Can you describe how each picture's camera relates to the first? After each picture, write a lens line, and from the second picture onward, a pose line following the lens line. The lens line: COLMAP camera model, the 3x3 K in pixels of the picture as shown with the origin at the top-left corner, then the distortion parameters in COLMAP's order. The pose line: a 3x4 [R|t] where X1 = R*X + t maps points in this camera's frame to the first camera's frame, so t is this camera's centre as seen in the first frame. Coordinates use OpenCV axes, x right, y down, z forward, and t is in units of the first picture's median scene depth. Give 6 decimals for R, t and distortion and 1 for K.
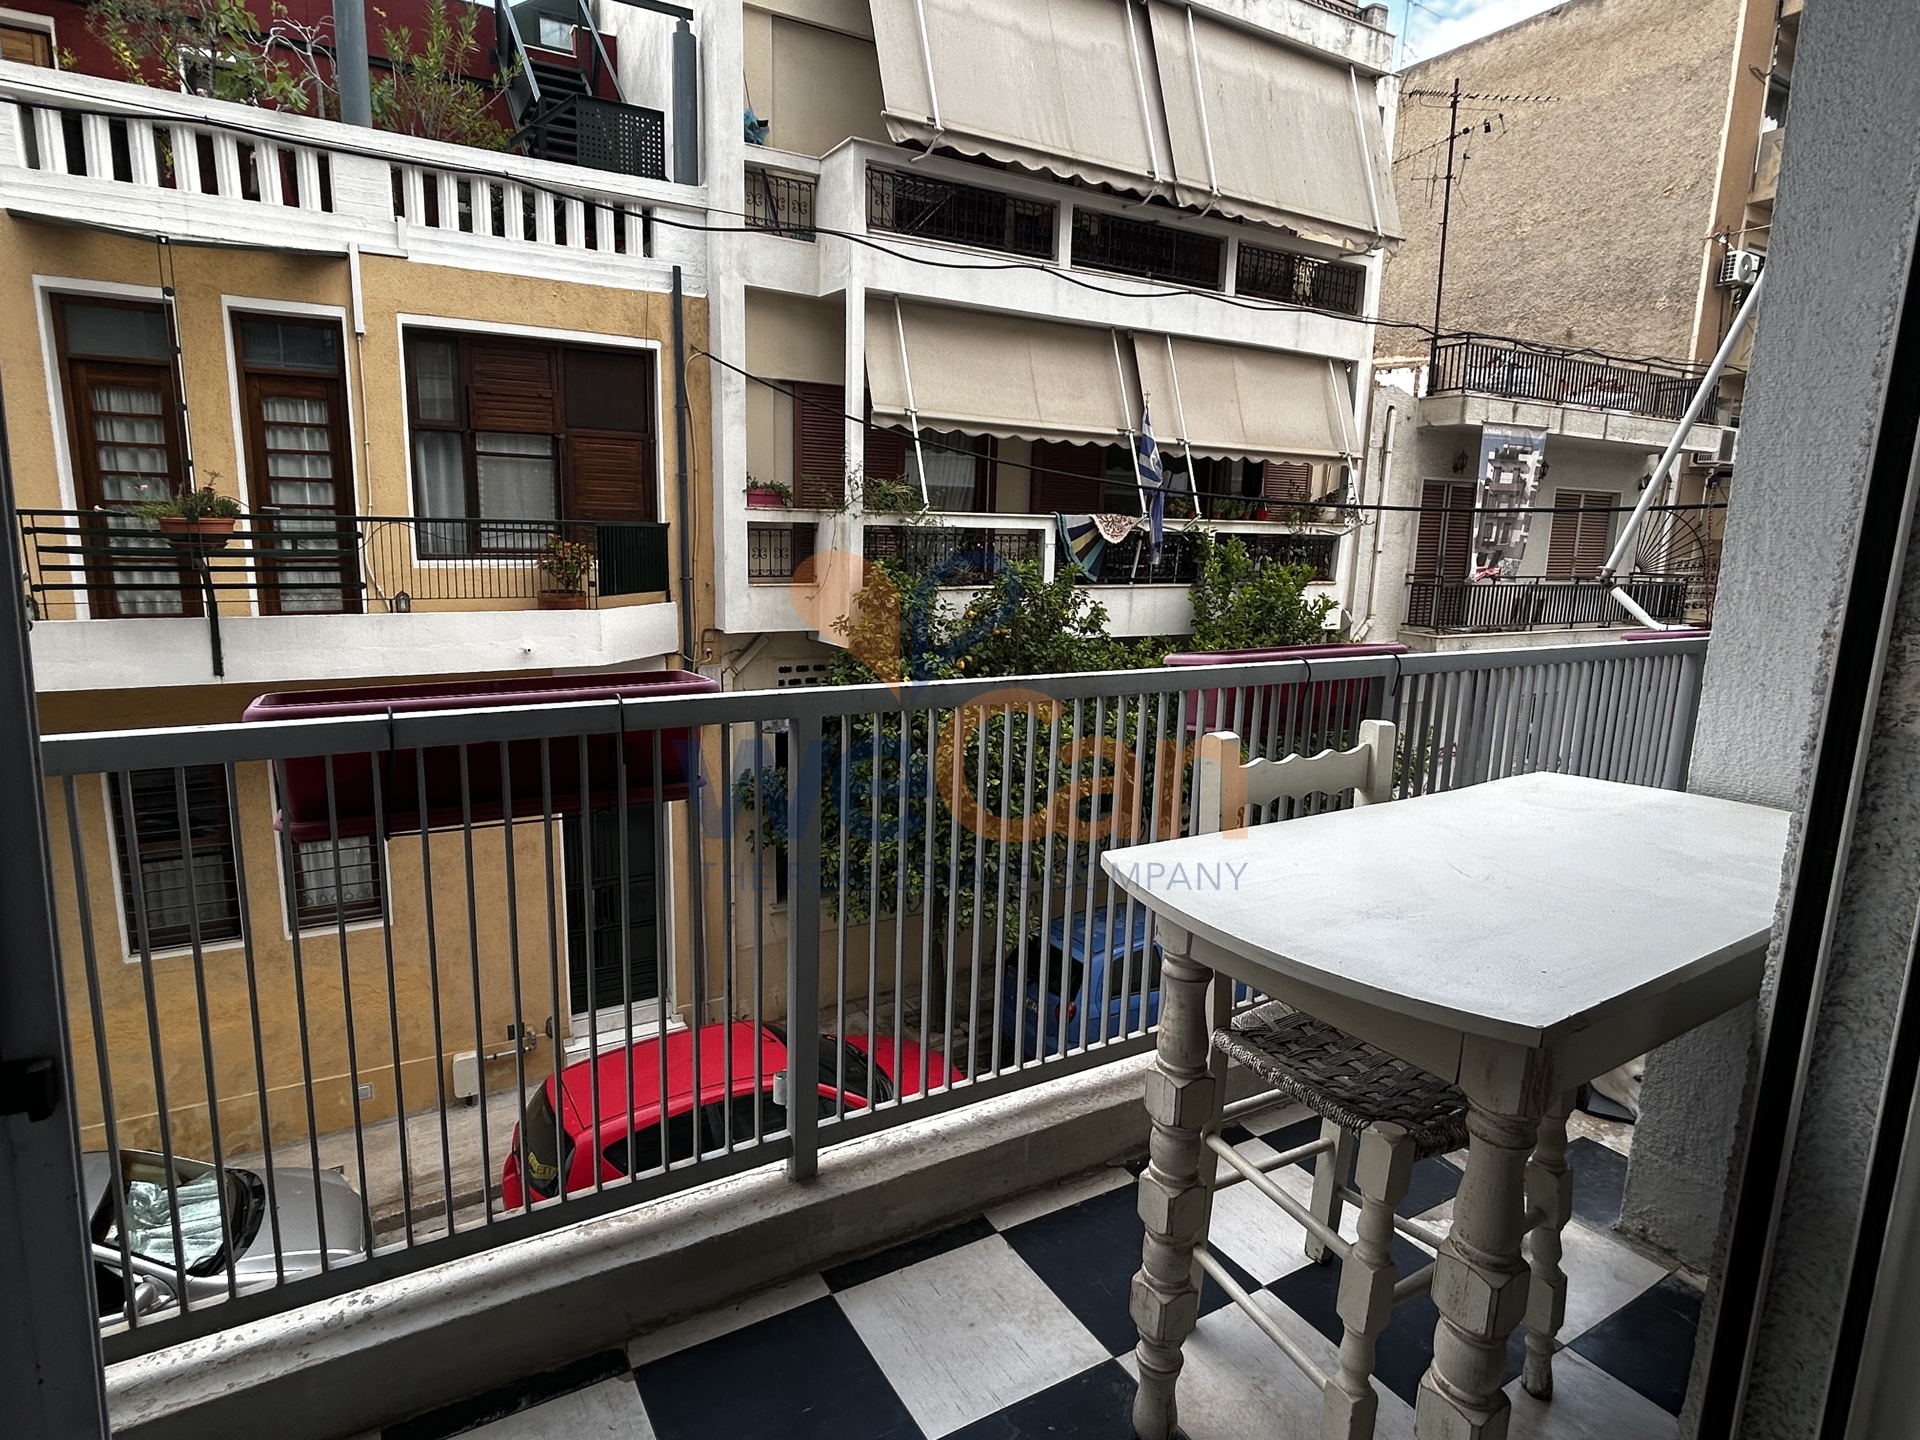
lens RADIAL K [[1048.9, 0, 944.4], [0, 1048.9, 715.6], [0, 0, 1]] dist [-0.000671, 0.000385]
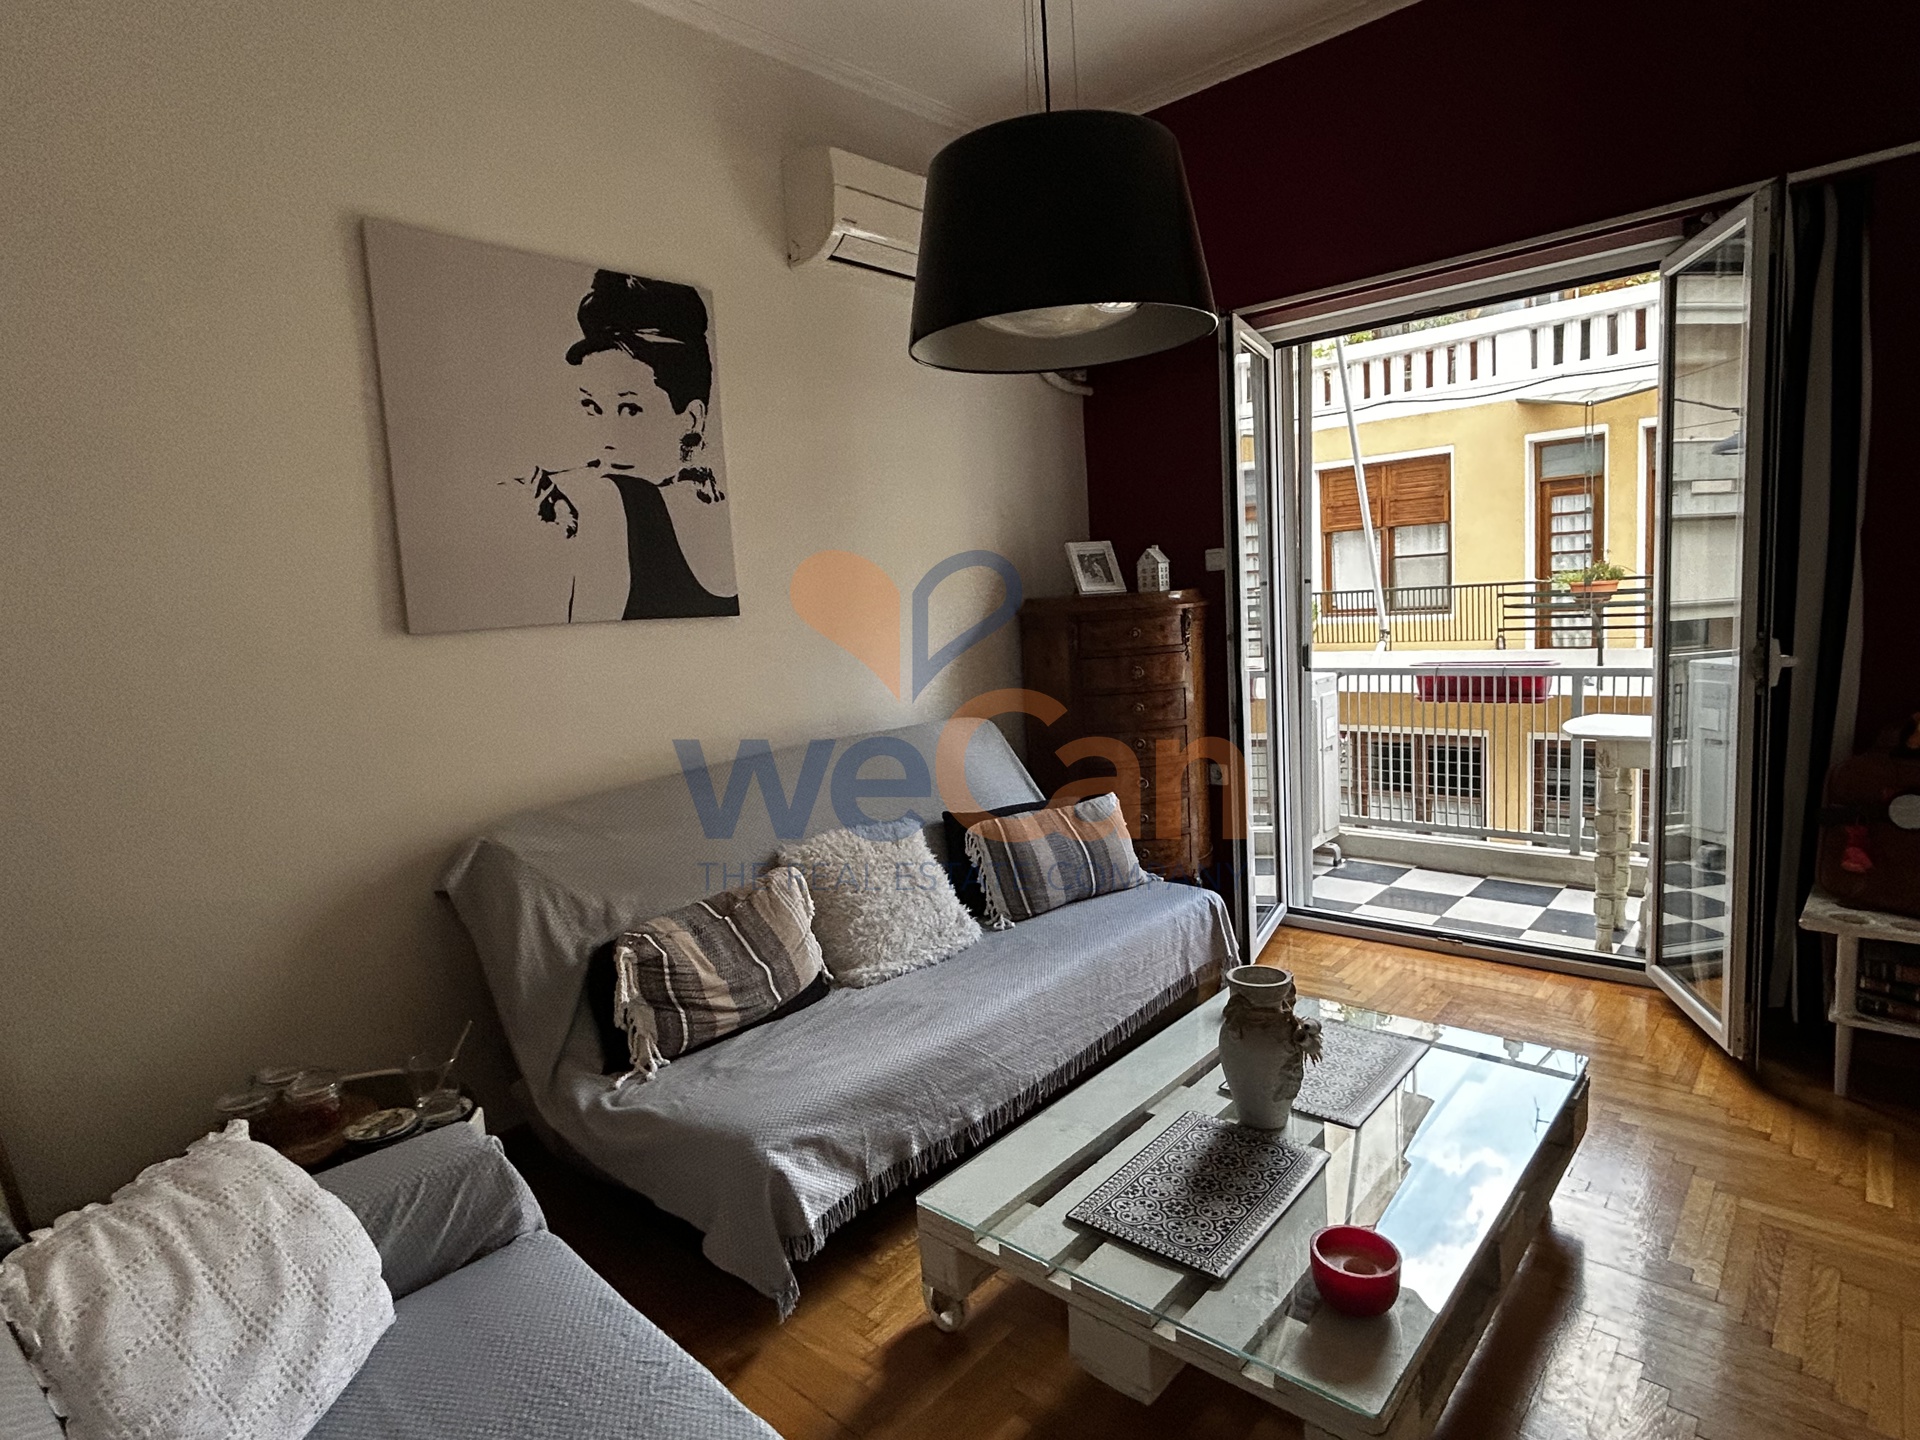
lens RADIAL K [[1048.9, 0, 946.9], [0, 1048.9, 715.0], [0, 0, 1]] dist [-0.000671, 0.000385]
pose [[0.302860, 0.064771, -0.950831, 0.328376], [-0.100638, 0.994283, 0.035676, 0.028712], [0.947707, 0.084885, 0.307647, -0.231812]]
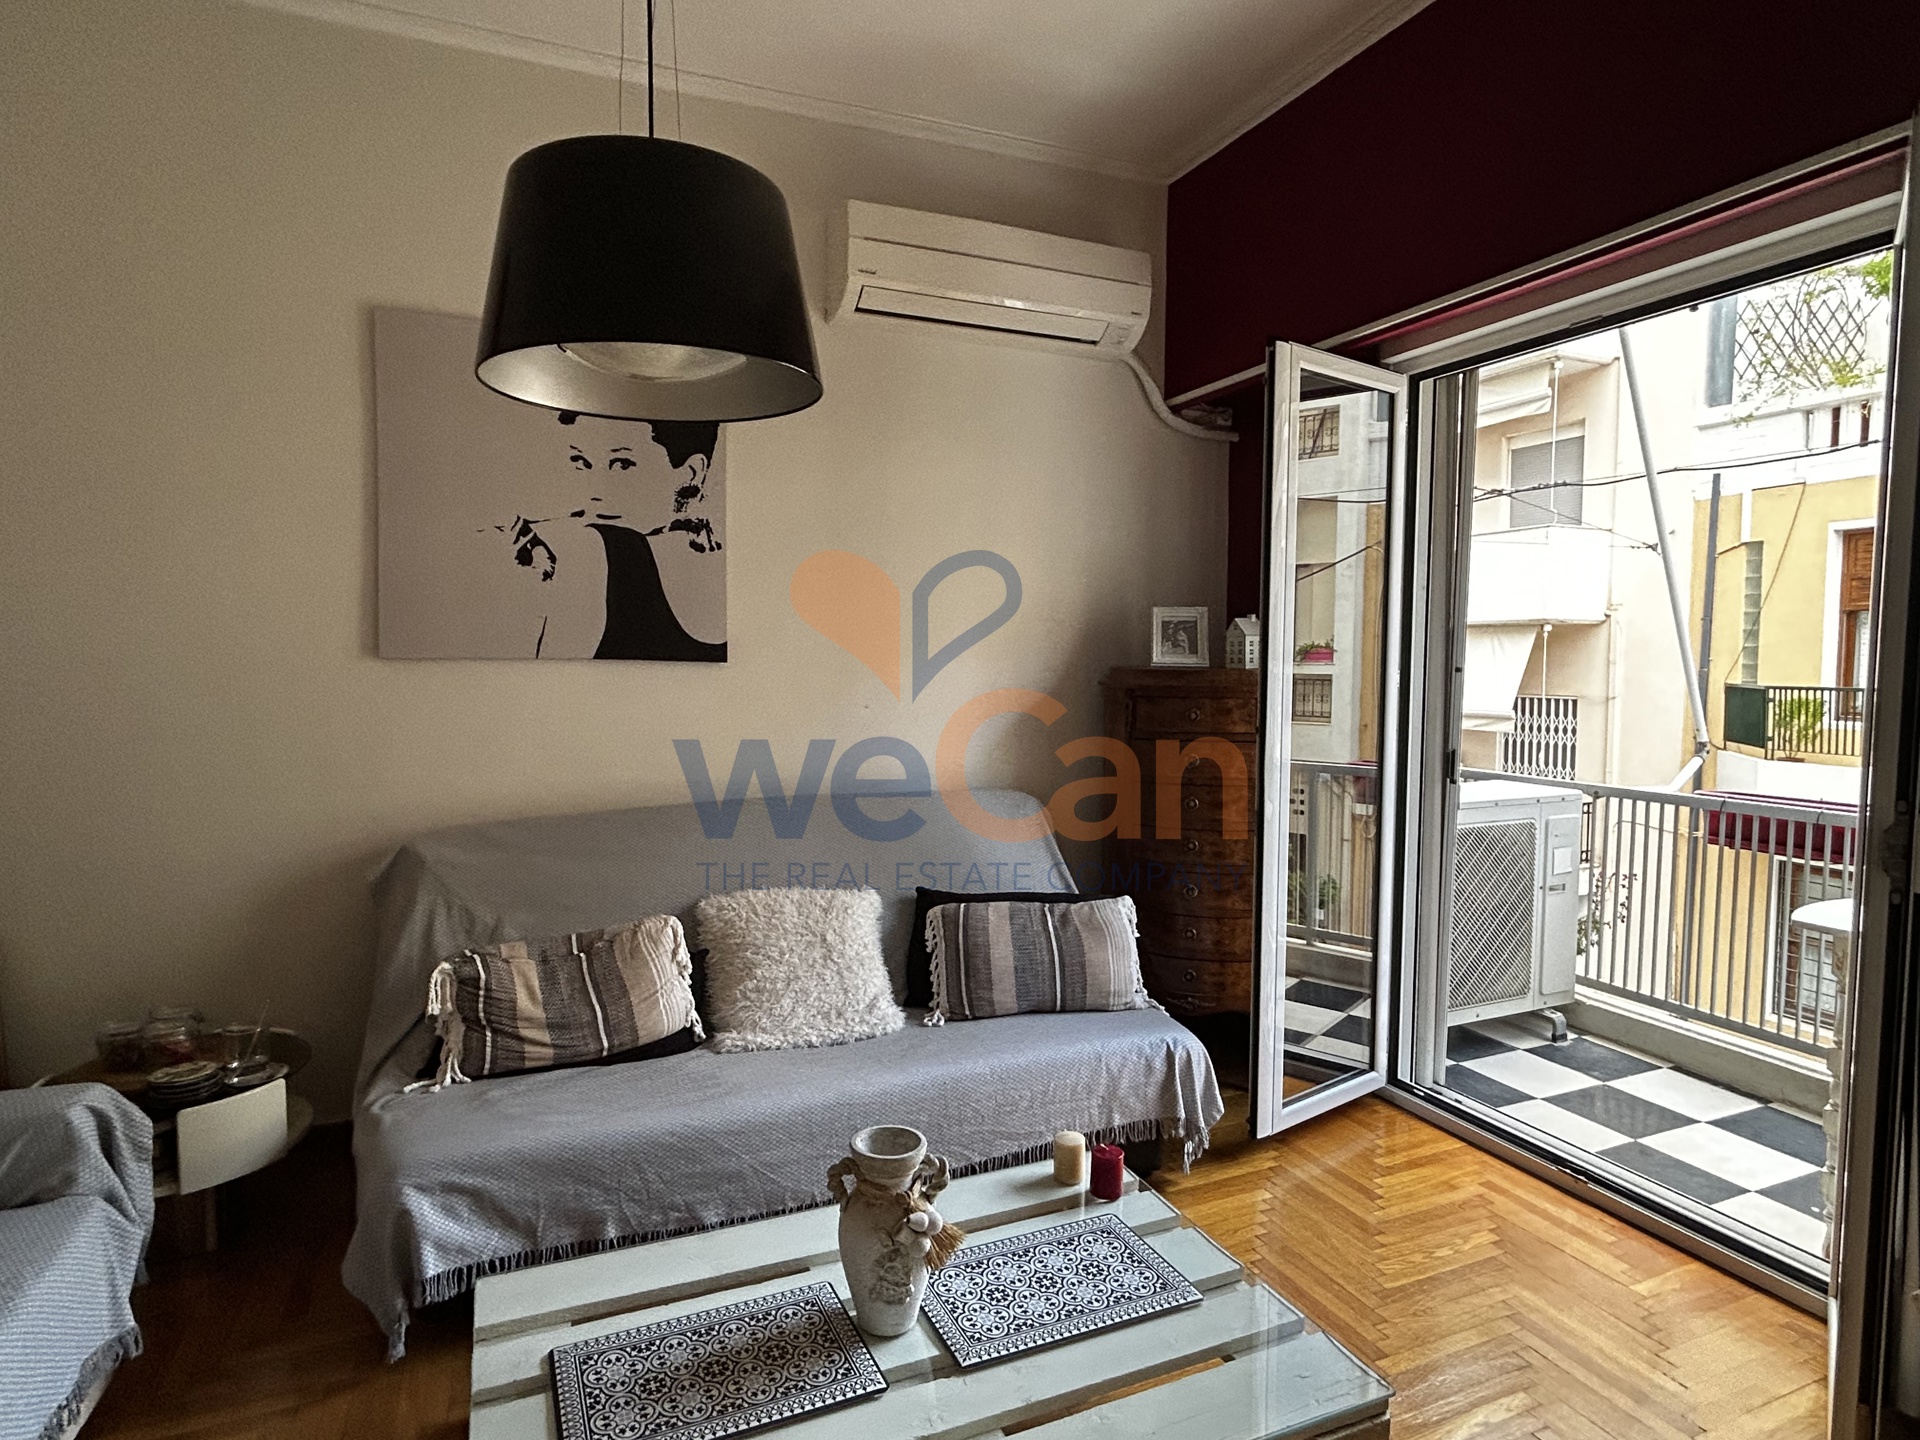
lens RADIAL K [[1048.9, 0, 943.6], [0, 1048.9, 715.8], [0, 0, 1]] dist [-0.000671, 0.000385]
pose [[-0.127765, 0.031737, -0.991297, 0.318355], [-0.184308, 0.981319, 0.055172, 0.002525], [0.974529, 0.189753, -0.119529, -0.089901]]
